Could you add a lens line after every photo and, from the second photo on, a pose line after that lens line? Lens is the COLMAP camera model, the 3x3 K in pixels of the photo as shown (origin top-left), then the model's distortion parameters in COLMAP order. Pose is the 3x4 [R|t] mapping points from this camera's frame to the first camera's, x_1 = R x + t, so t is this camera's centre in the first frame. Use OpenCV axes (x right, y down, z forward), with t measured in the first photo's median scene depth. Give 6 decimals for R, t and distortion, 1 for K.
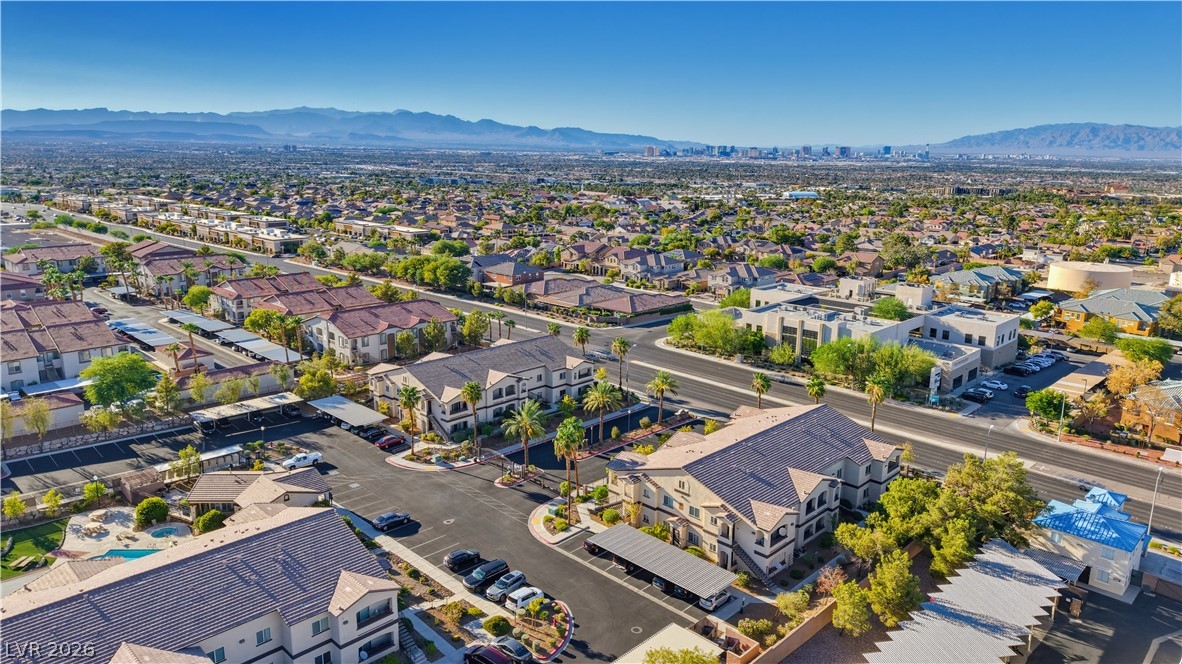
lens RADIAL K [[791.3, 0, 591.0], [0, 791.3, 328.5], [0, 0, 1]] dist [0.041084, -0.035830]
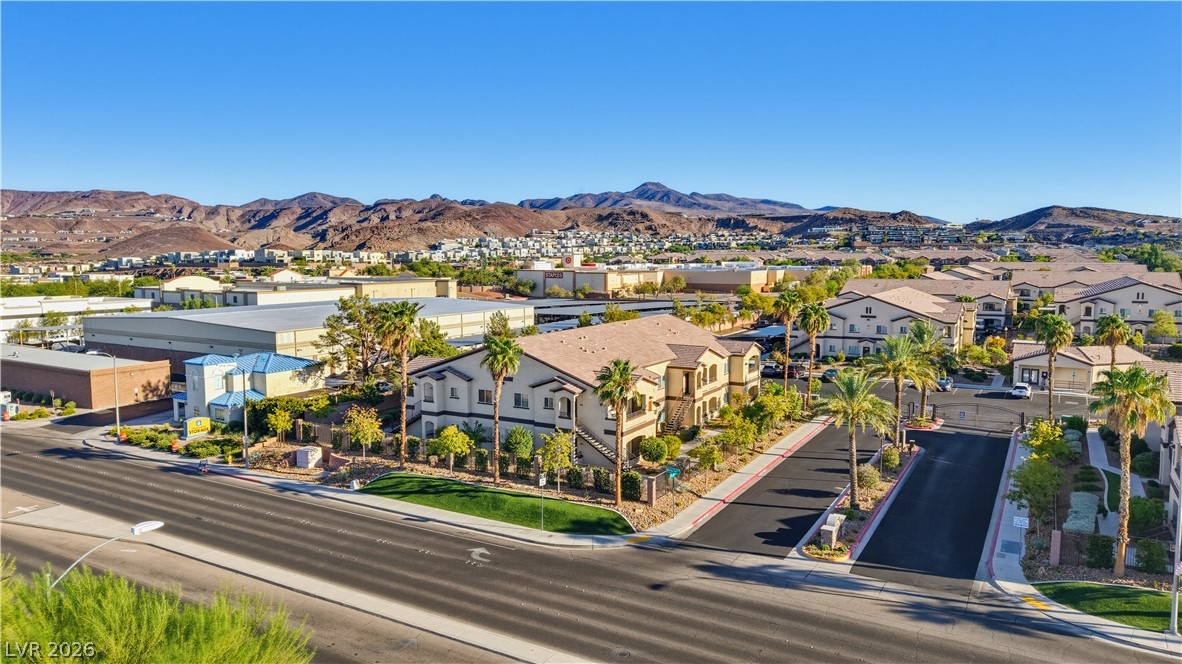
lens RADIAL K [[791.3, 0, 593.0], [0, 791.3, 333.2], [0, 0, 1]] dist [0.041084, -0.035830]
pose [[-0.968653, 0.018897, -0.247696, 0.347823], [-0.061852, 0.947354, 0.314157, -0.091714], [0.240593, 0.319630, -0.916489, 1.452664]]
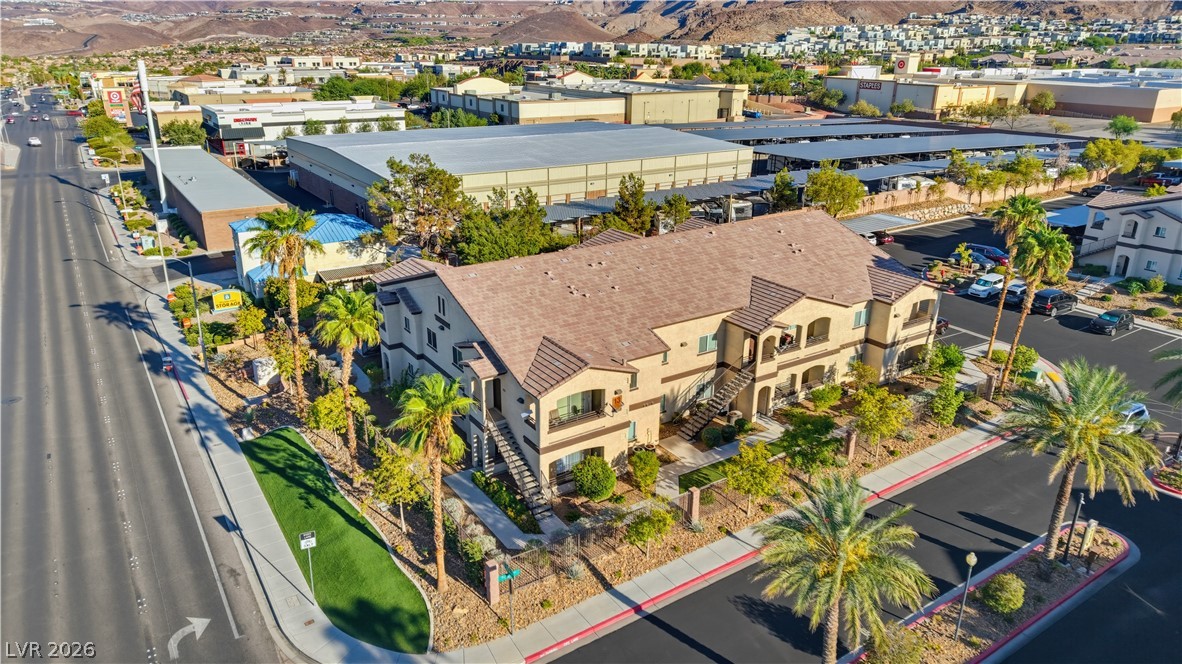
lens RADIAL K [[791.3, 0, 590.5], [0, 791.3, 329.3], [0, 0, 1]] dist [0.041084, -0.035830]
pose [[-0.979721, -0.085968, 0.180988, 0.129561], [0.027533, 0.836951, 0.546585, -0.094738], [-0.198467, 0.540484, -0.817611, 1.252456]]
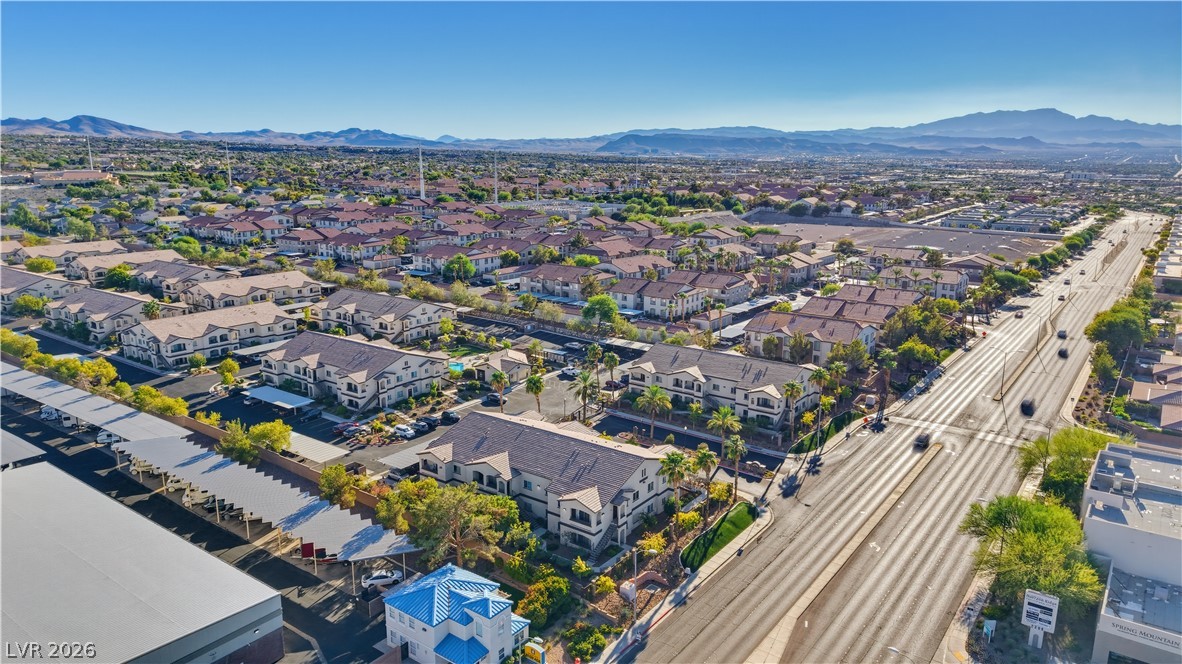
lens RADIAL K [[791.3, 0, 581.0], [0, 791.3, 333.7], [0, 0, 1]] dist [0.041084, -0.035830]
pose [[0.136480, 0.226428, -0.964419, 1.101736], [-0.221068, 0.955940, 0.193153, -0.207600], [0.965661, 0.186841, 0.180523, 0.679856]]
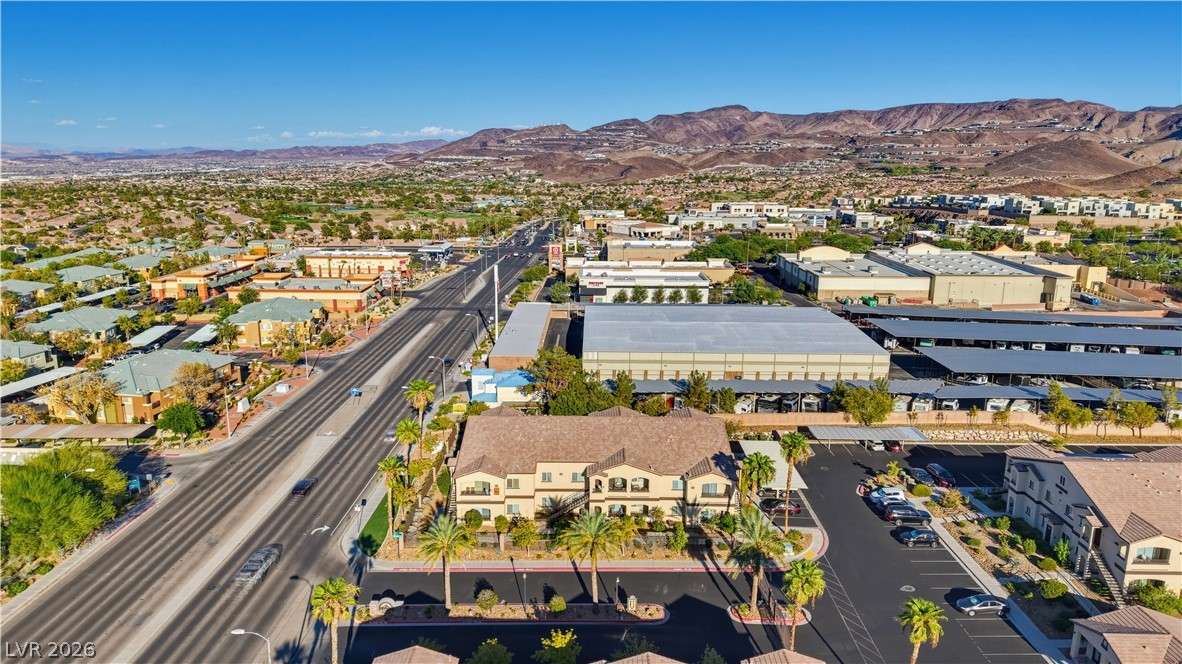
lens RADIAL K [[791.3, 0, 588.4], [0, 791.3, 334.6], [0, 0, 1]] dist [0.041084, -0.035830]
pose [[-0.698690, -0.173484, 0.694072, -0.390048], [0.147982, 0.914128, 0.377455, -0.293578], [-0.699953, 0.366434, -0.613019, 1.338807]]
